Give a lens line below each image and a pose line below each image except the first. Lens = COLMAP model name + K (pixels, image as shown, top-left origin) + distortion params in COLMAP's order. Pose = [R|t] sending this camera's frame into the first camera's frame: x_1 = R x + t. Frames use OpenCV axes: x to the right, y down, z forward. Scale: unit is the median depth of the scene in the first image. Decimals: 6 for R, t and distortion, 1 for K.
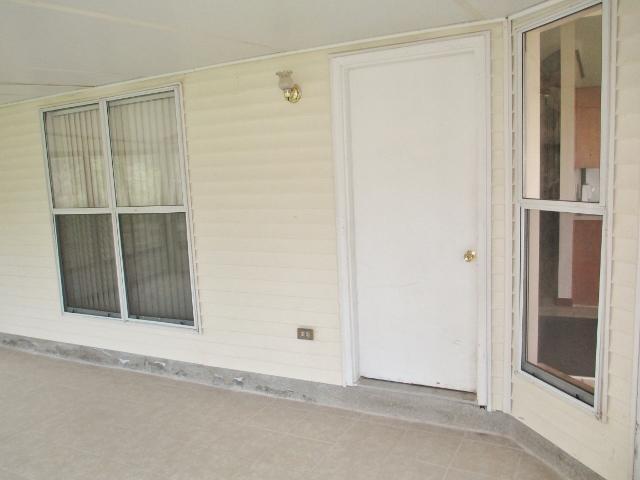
lens RADIAL K [[531.3, 0, 320.1], [0, 531.3, 237.9], [0, 0, 1]] dist [-0.052368, 0.016564]
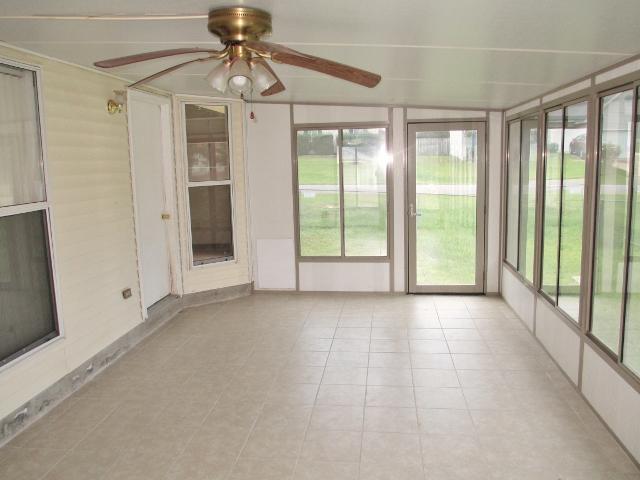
lens RADIAL K [[531.3, 0, 320.3], [0, 531.3, 240.6], [0, 0, 1]] dist [-0.052368, 0.016564]
pose [[-0.346620, -0.083599, 0.934273, -1.146750], [0.164130, 0.975249, 0.148158, -0.047283], [-0.923534, 0.204697, -0.324320, 0.799069]]
